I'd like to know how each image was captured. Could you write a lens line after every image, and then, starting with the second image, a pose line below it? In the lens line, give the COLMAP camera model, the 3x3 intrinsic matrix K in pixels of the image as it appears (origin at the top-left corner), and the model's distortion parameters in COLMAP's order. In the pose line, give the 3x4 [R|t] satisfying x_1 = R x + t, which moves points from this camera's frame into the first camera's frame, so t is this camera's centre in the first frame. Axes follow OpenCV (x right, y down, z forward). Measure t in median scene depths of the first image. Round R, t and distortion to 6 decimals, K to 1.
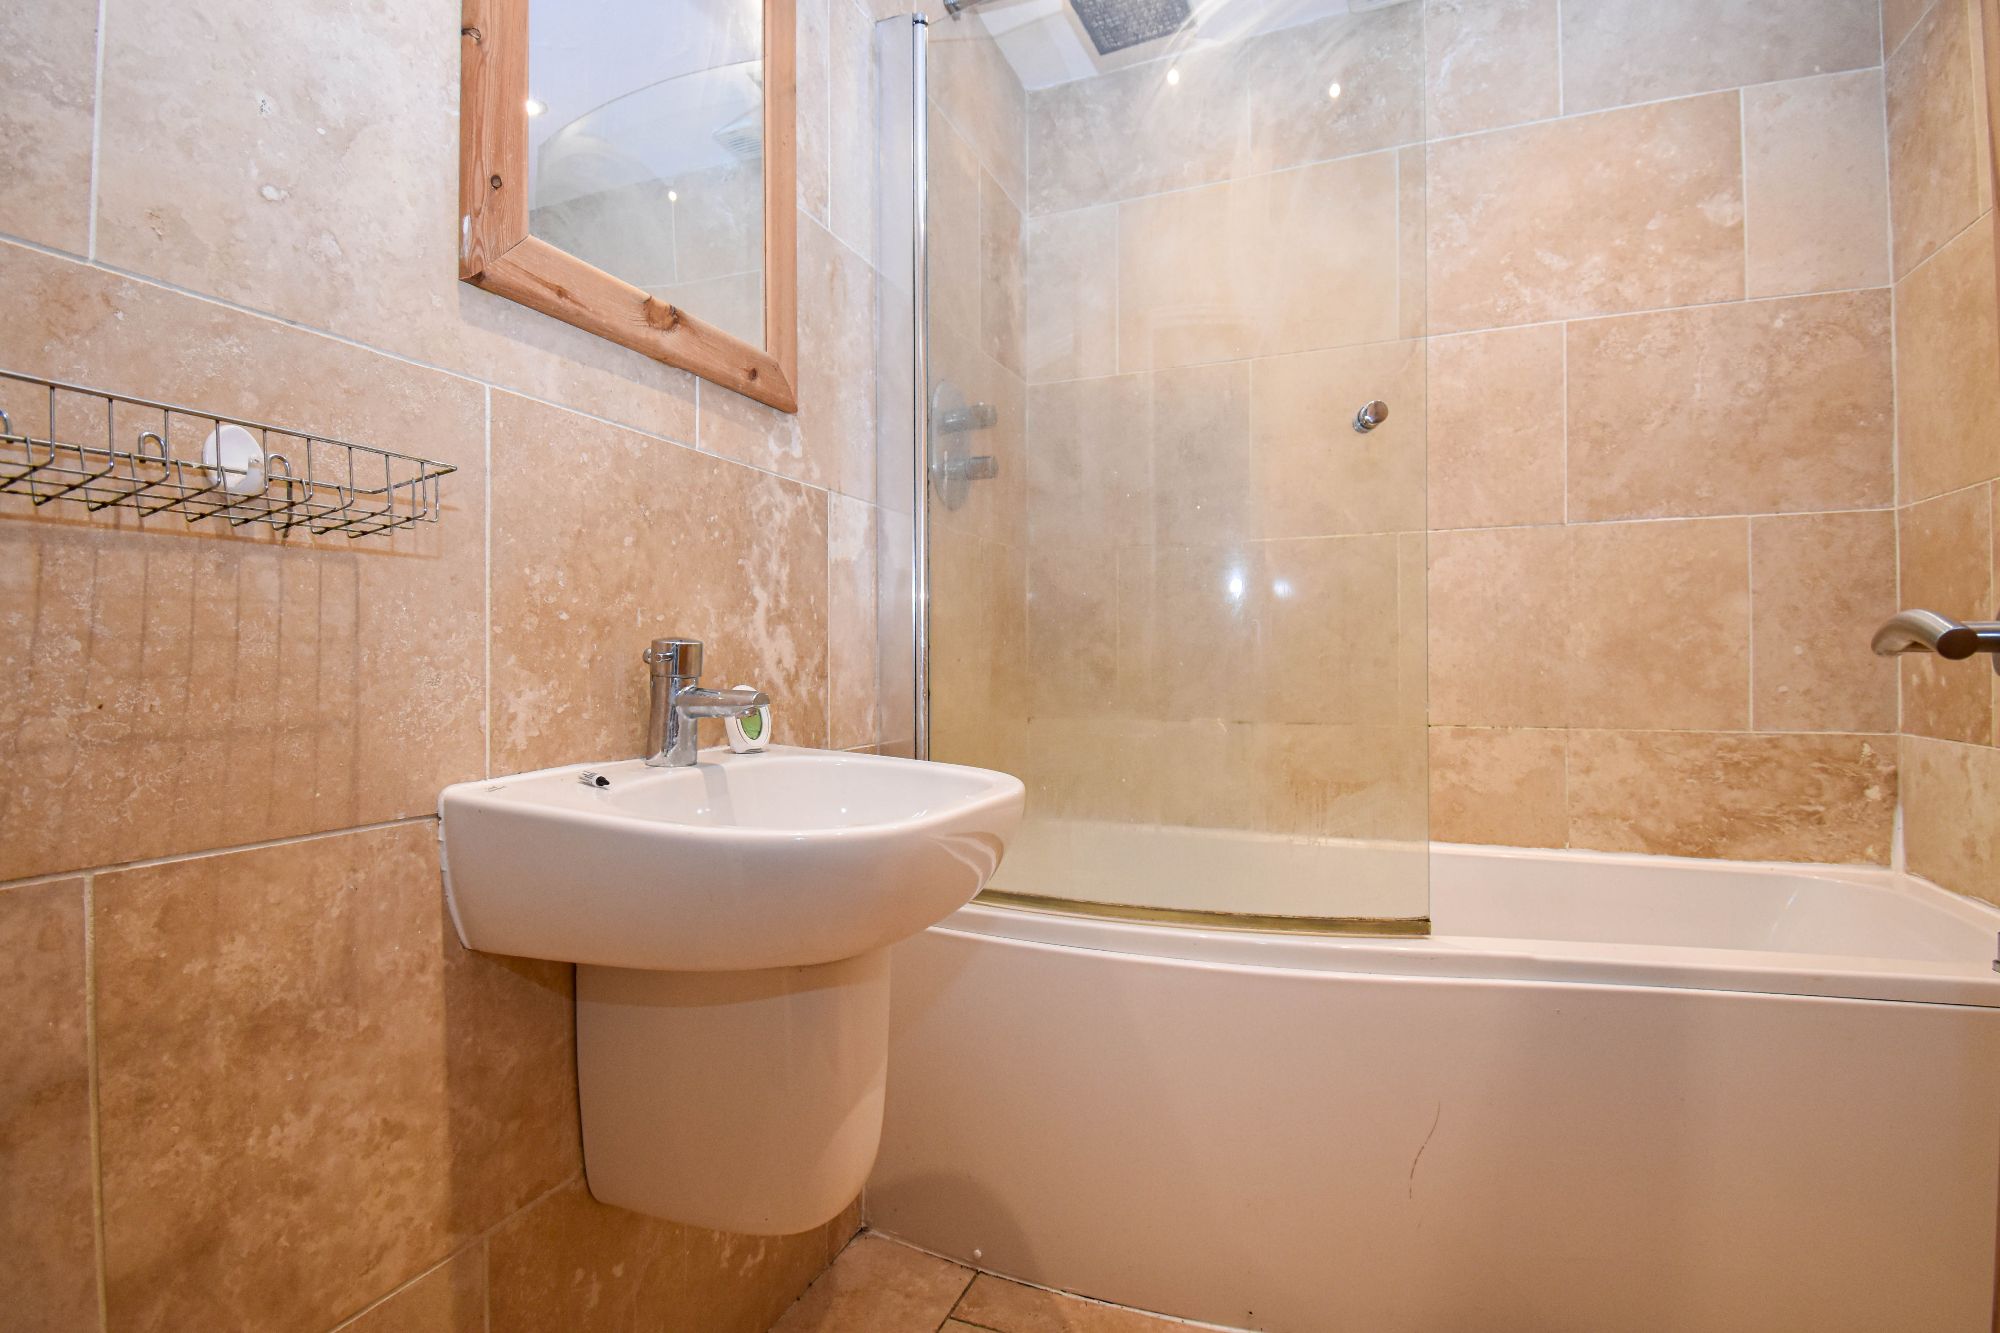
lens RADIAL K [[907.8, 0, 1000.0], [0, 907.8, 666.5], [0, 0, 1]] dist [0.011634, -0.015426]
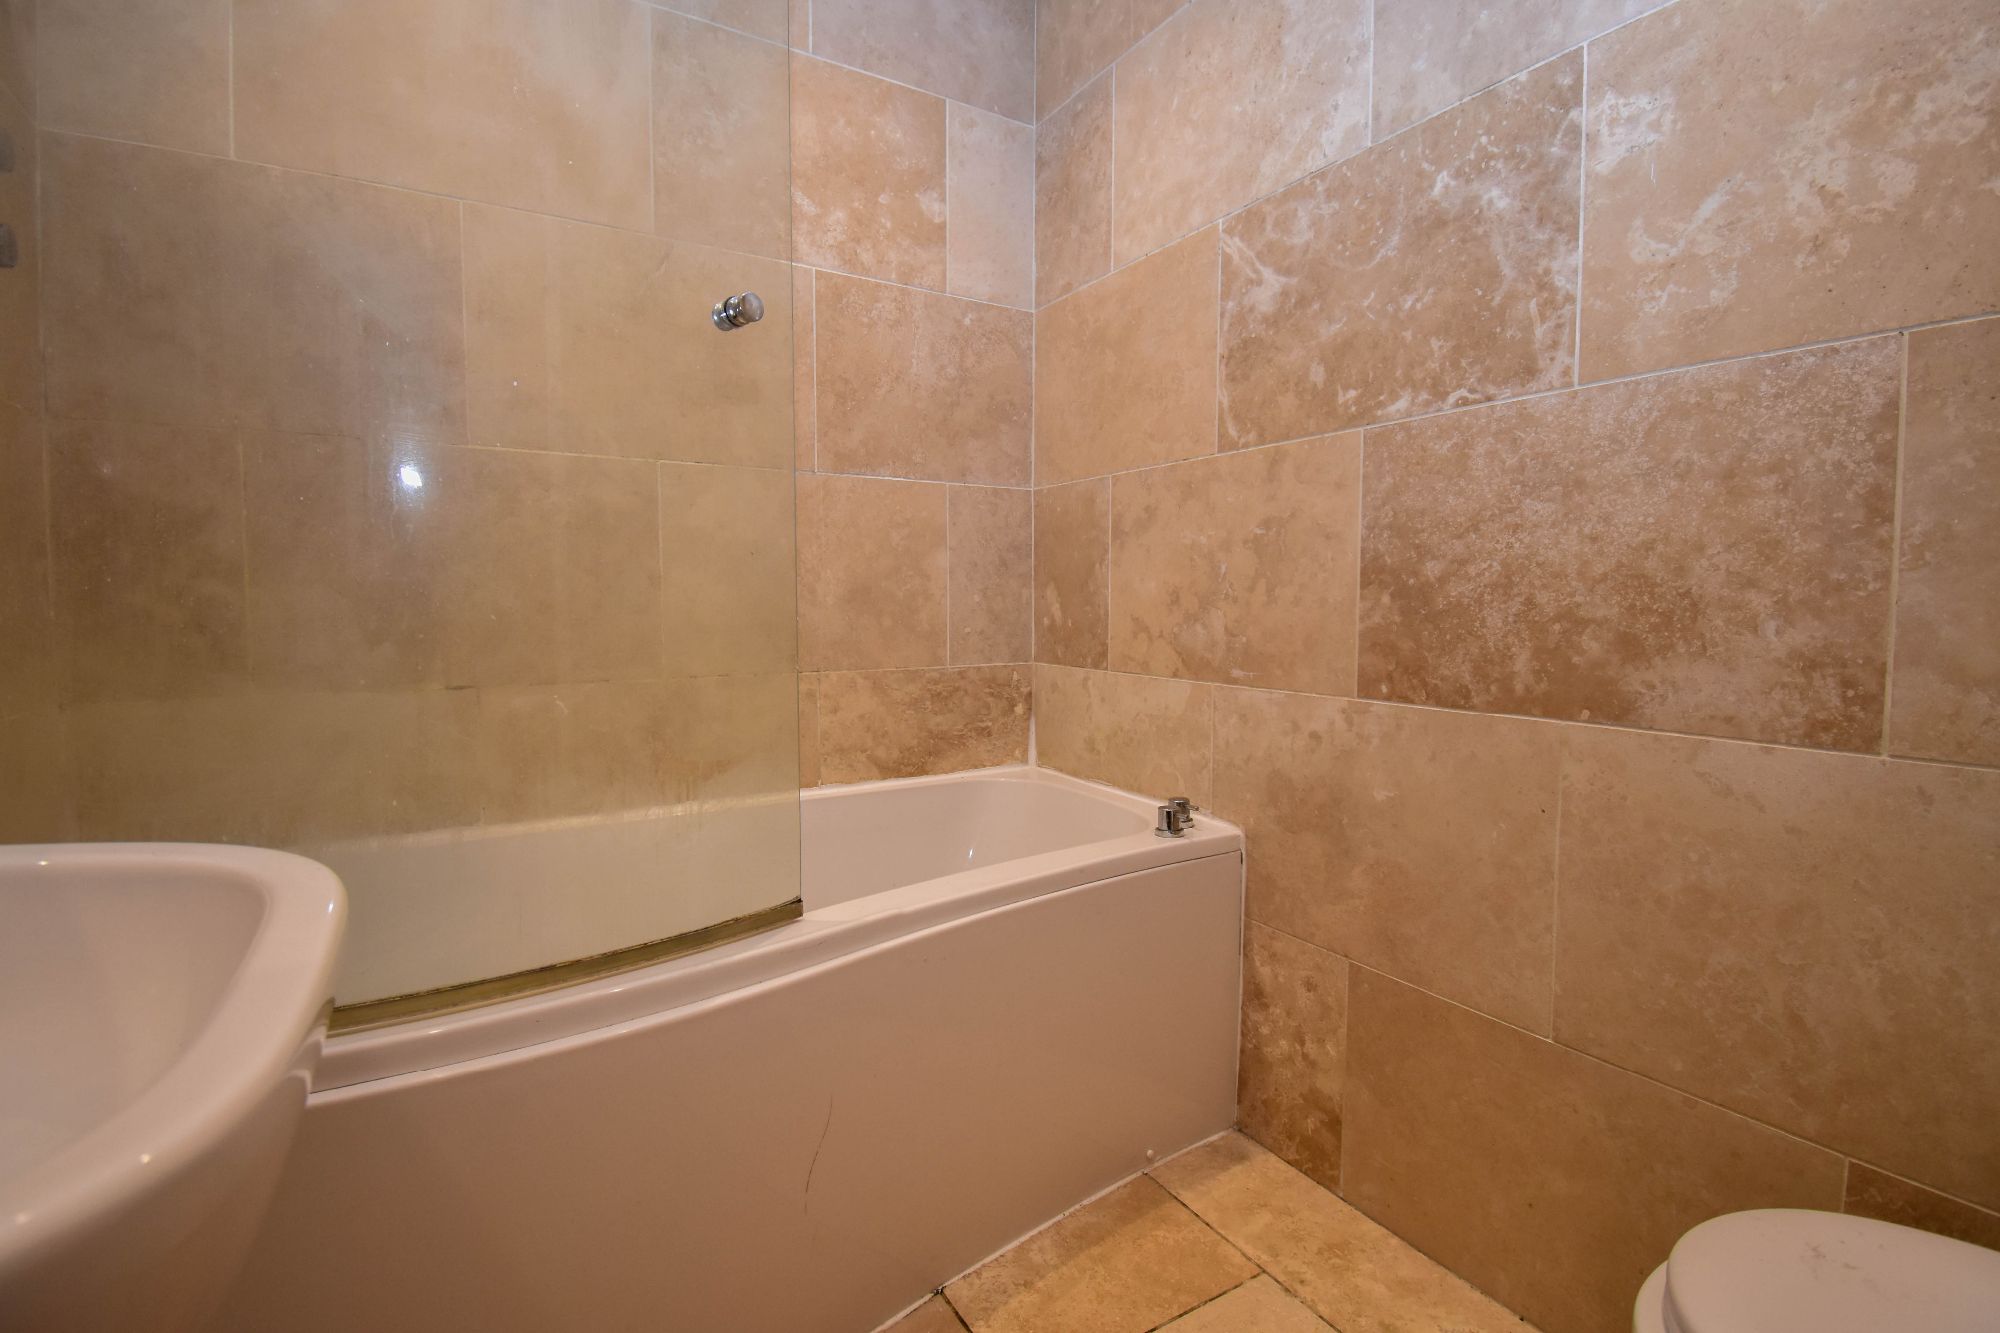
lens RADIAL K [[907.8, 0, 1000.0], [0, 907.8, 666.5], [0, 0, 1]] dist [0.011634, -0.015426]
pose [[0.612811, -0.054097, 0.788375, -0.074731], [0.000235, 0.997666, 0.068275, -0.009529], [-0.790229, -0.041654, 0.611394, 0.219046]]
